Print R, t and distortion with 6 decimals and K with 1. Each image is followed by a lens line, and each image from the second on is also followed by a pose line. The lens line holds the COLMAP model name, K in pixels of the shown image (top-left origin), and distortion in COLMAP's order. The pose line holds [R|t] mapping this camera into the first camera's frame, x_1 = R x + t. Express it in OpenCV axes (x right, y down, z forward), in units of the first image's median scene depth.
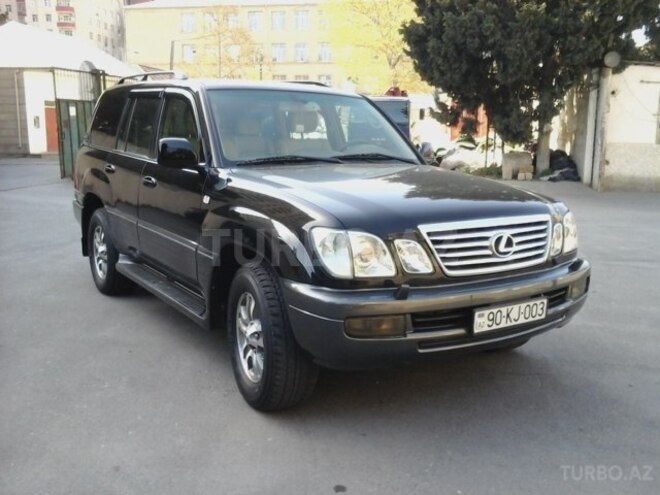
lens RADIAL K [[592.2, 0, 330.0], [0, 592.2, 247.5], [0, 0, 1]] dist [0.003158, -0.153323]
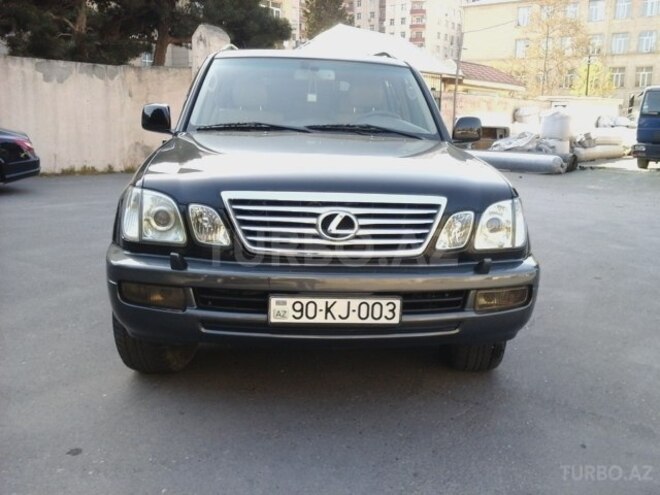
lens RADIAL K [[592.2, 0, 330.0], [0, 592.2, 247.5], [0, 0, 1]] dist [0.003158, -0.153323]
pose [[0.899083, 0.111197, -0.423420, 0.651203], [-0.104081, 0.993765, 0.039976, -0.005750], [0.425225, 0.008129, 0.905051, 0.249524]]
